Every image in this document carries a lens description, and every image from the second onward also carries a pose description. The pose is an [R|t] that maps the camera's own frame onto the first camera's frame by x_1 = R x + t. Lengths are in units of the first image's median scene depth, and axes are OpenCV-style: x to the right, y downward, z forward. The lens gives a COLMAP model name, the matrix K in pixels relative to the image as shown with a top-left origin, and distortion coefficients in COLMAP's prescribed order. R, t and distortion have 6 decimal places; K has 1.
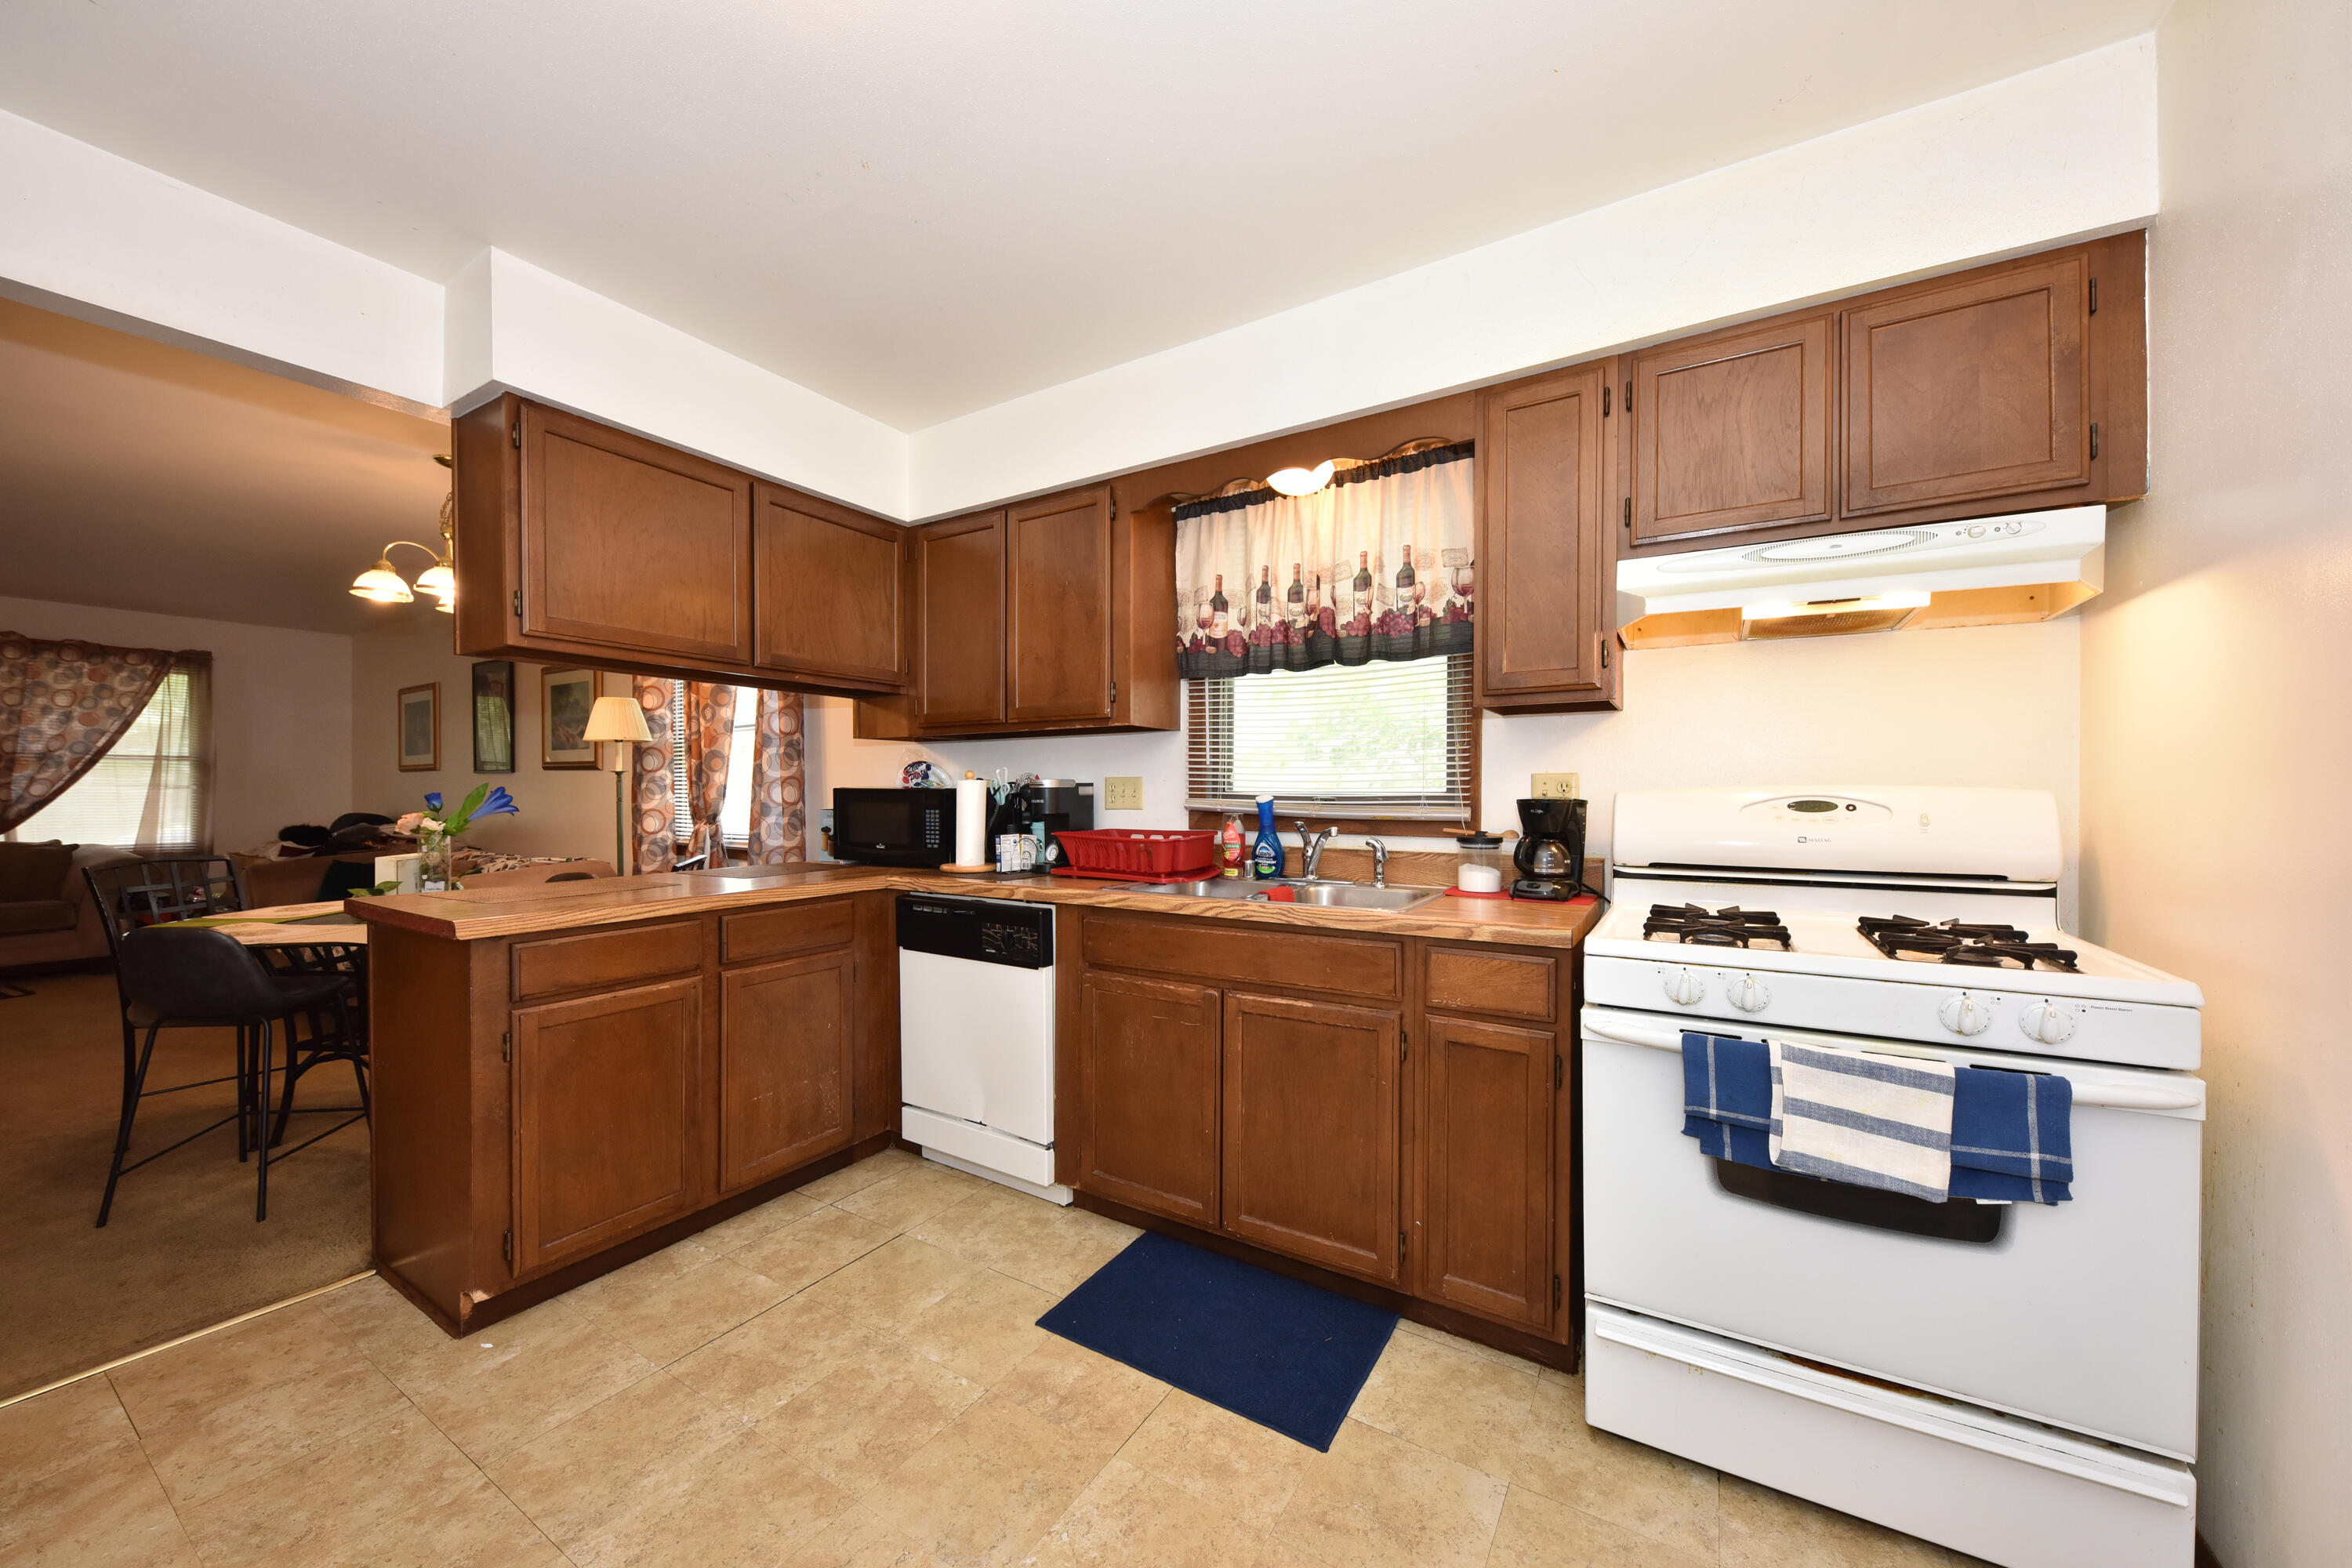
lens RADIAL K [[844.9, 0, 1183.6], [0, 844.9, 795.6], [0, 0, 1]] dist [0.006659, -0.004872]
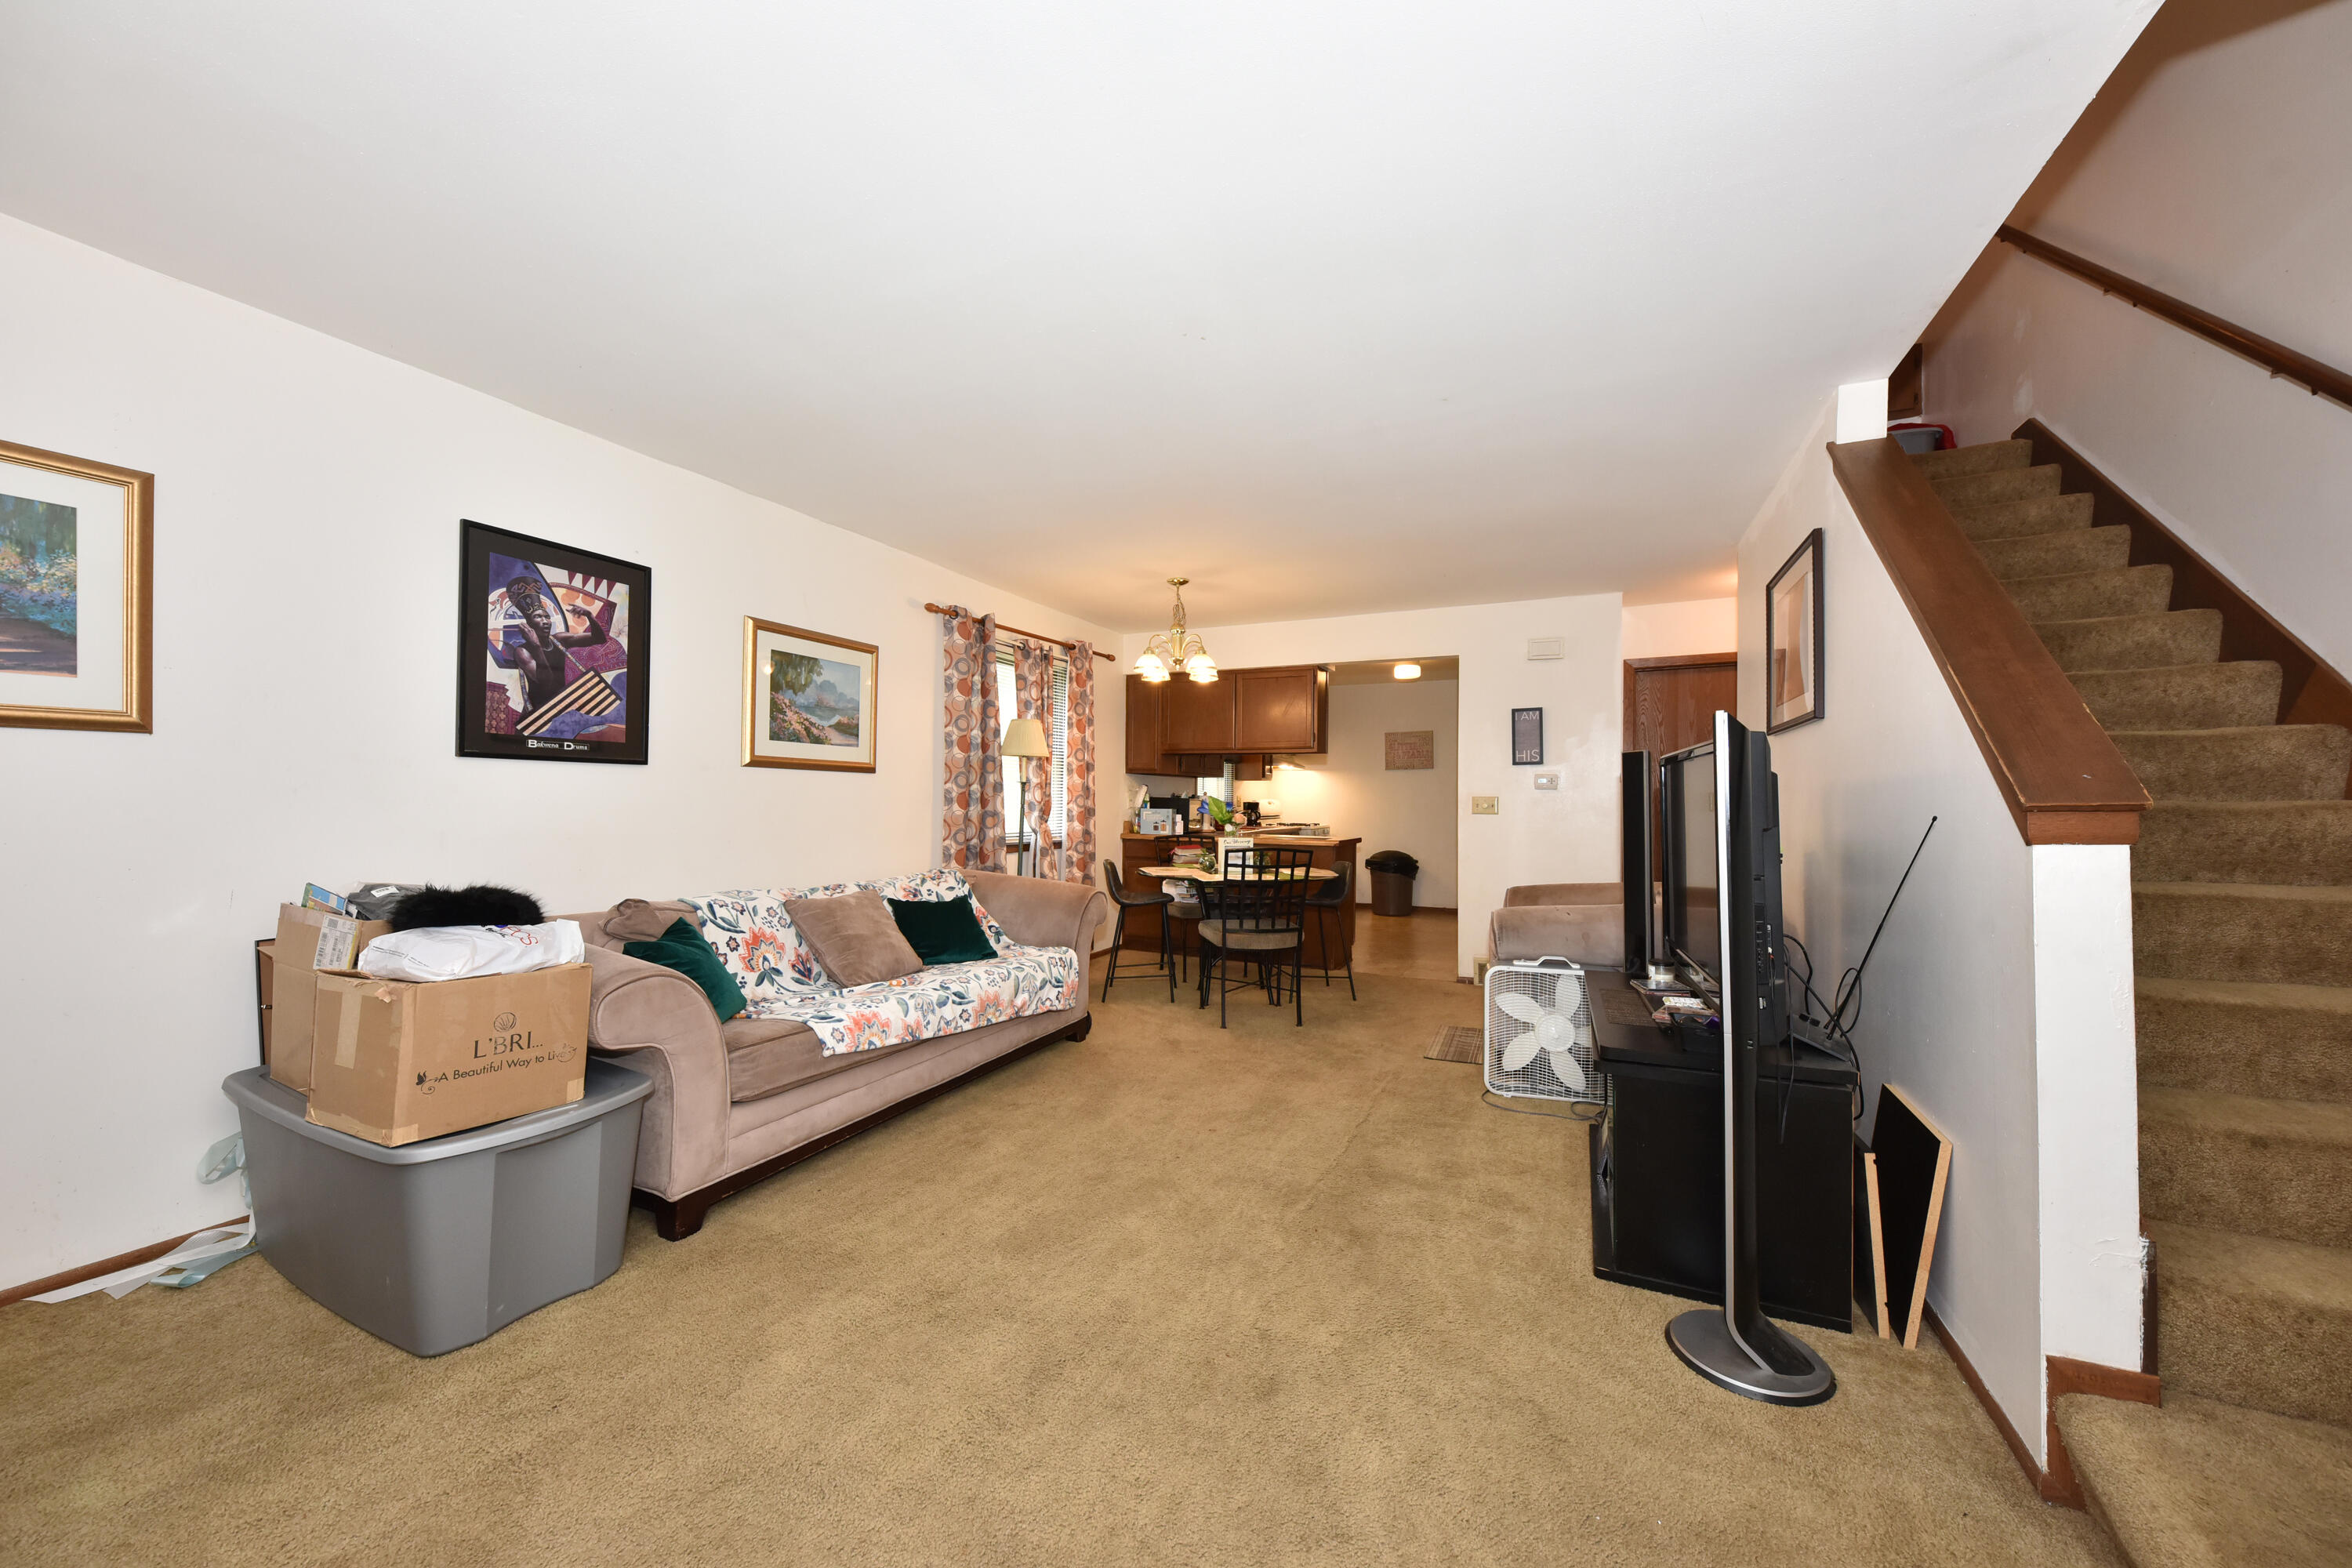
lens RADIAL K [[844.9, 0, 1172.4], [0, 844.9, 799.8], [0, 0, 1]] dist [0.006659, -0.004872]
pose [[-0.105214, -0.001180, 0.994449, -3.089550], [-0.001030, 0.999999, 0.001078, -0.009847], [-0.994449, -0.000911, -0.105215, 1.535343]]
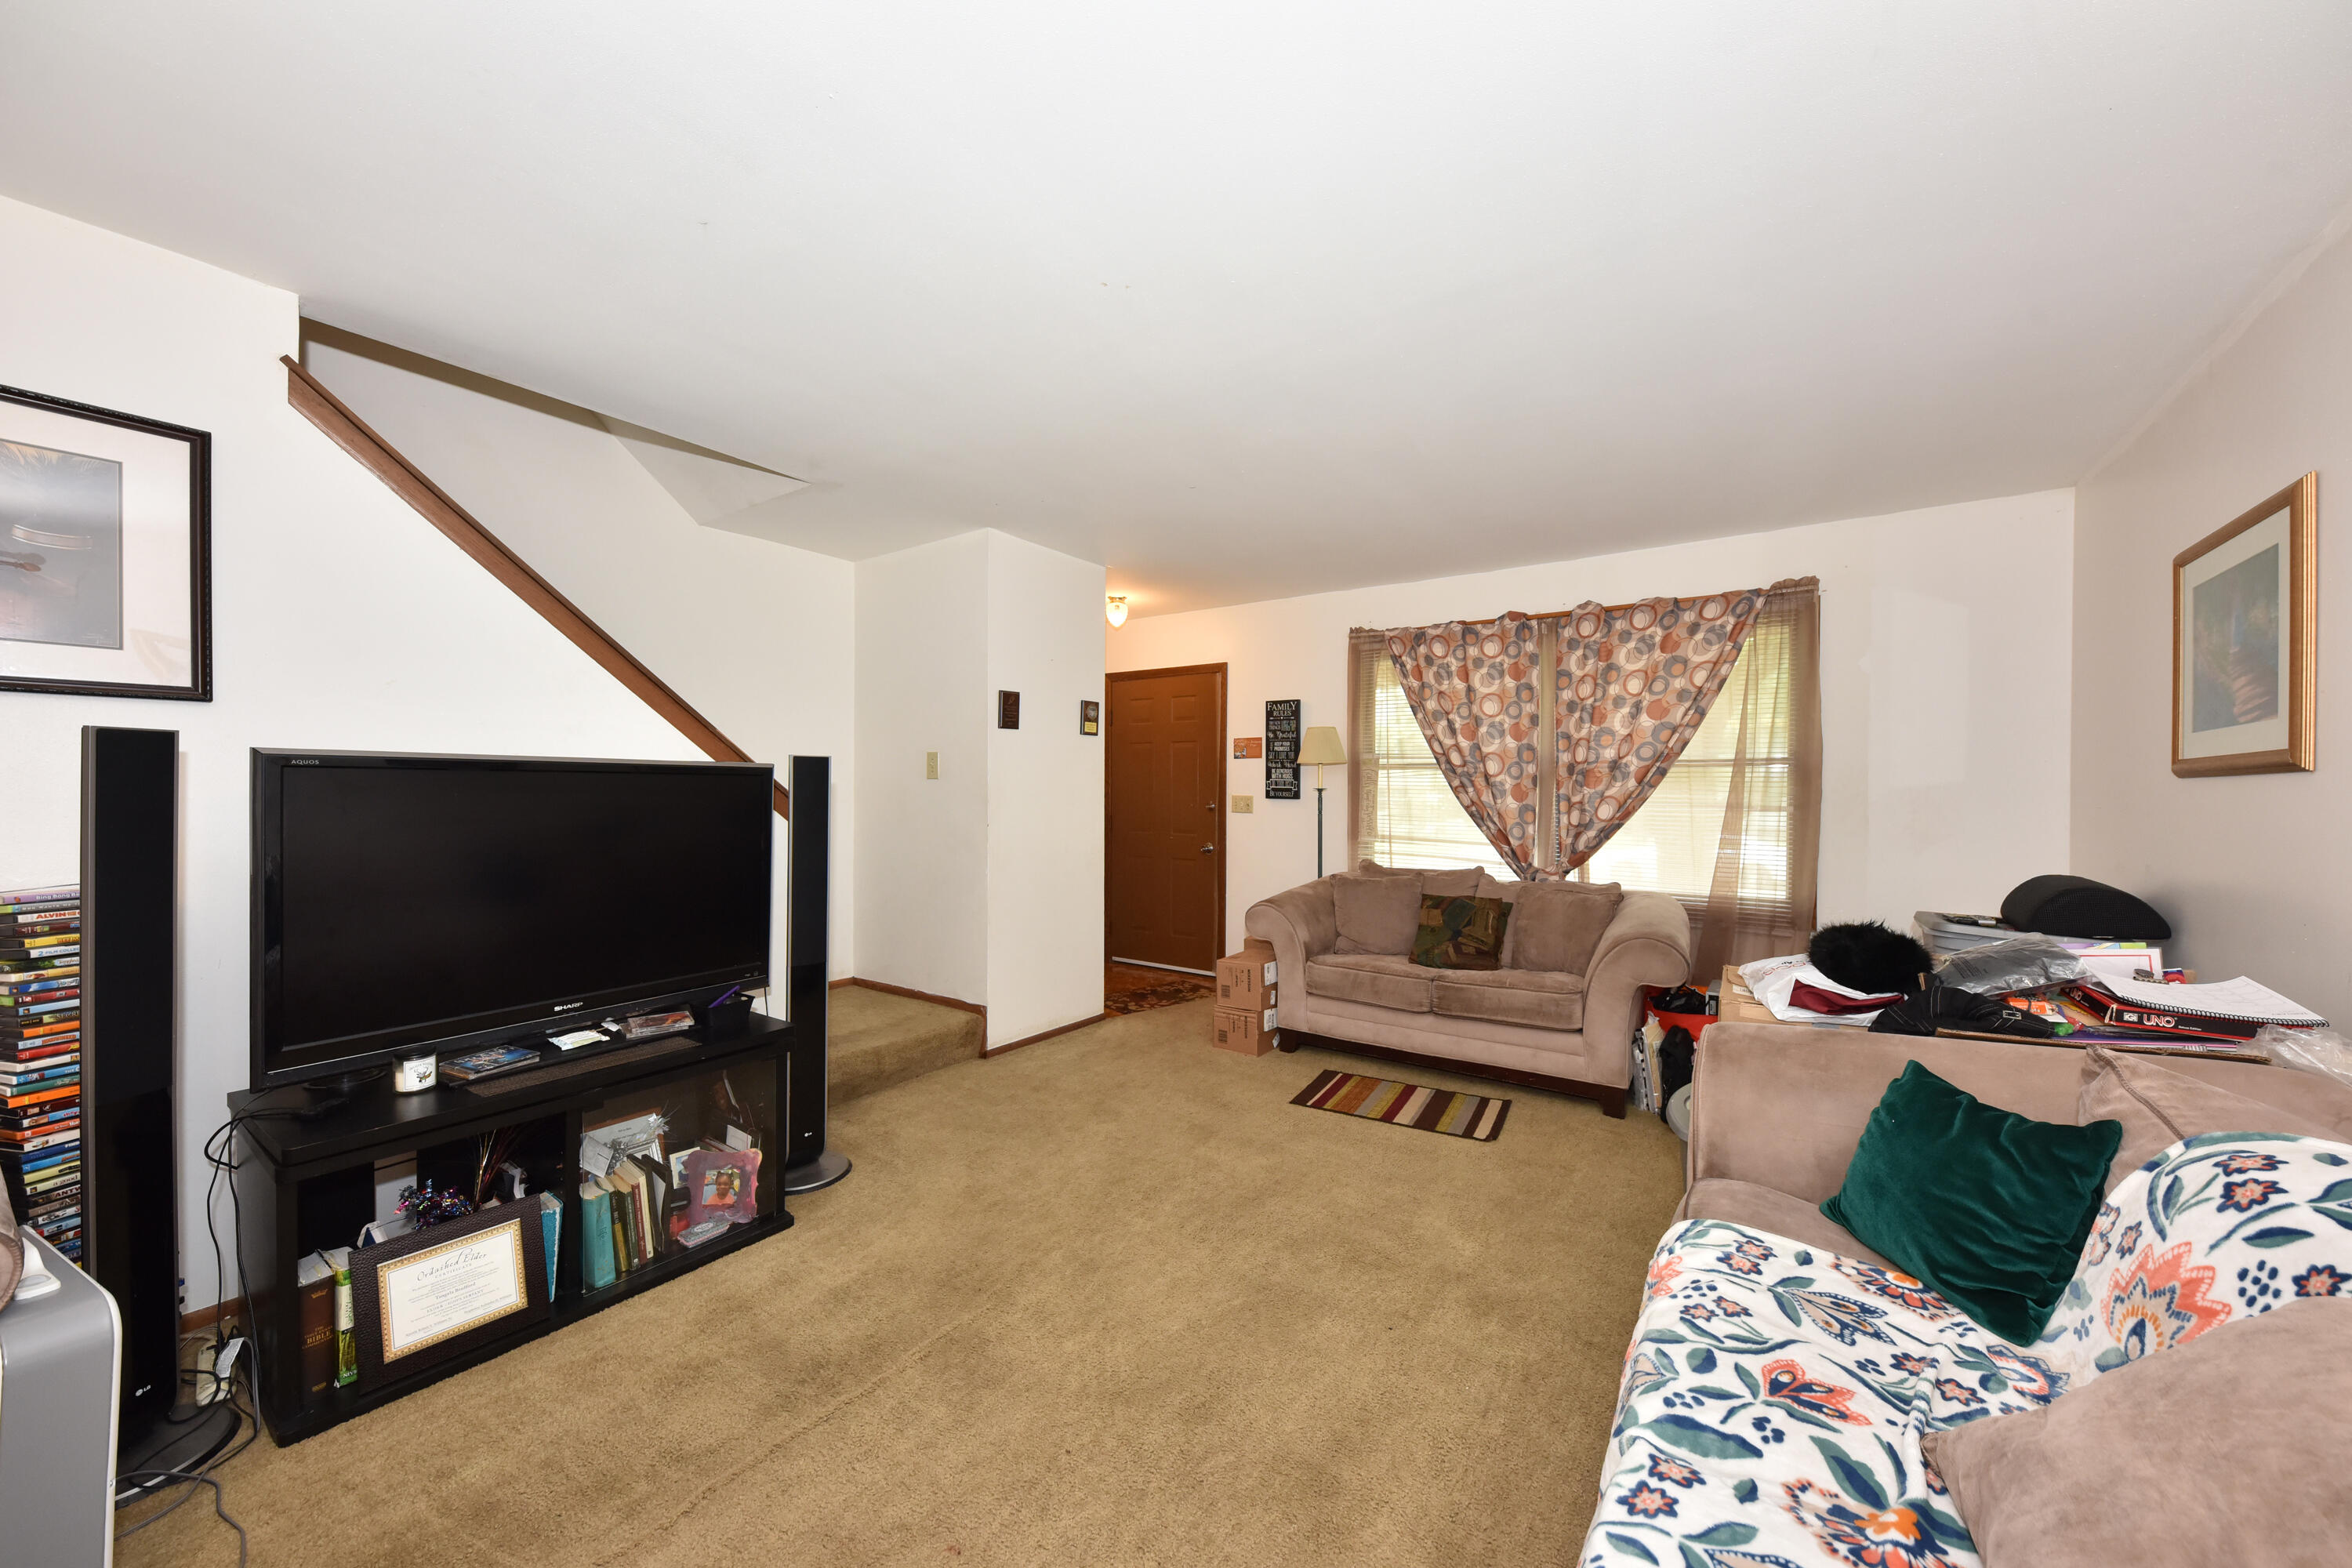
lens RADIAL K [[844.9, 0, 1168.1], [0, 844.9, 789.2], [0, 0, 1]] dist [0.006659, -0.004872]
pose [[-0.071260, -0.003980, -0.997450, -1.368529], [-0.010218, 0.999942, -0.003260, -0.045176], [0.997405, 0.009960, -0.071296, 1.527368]]
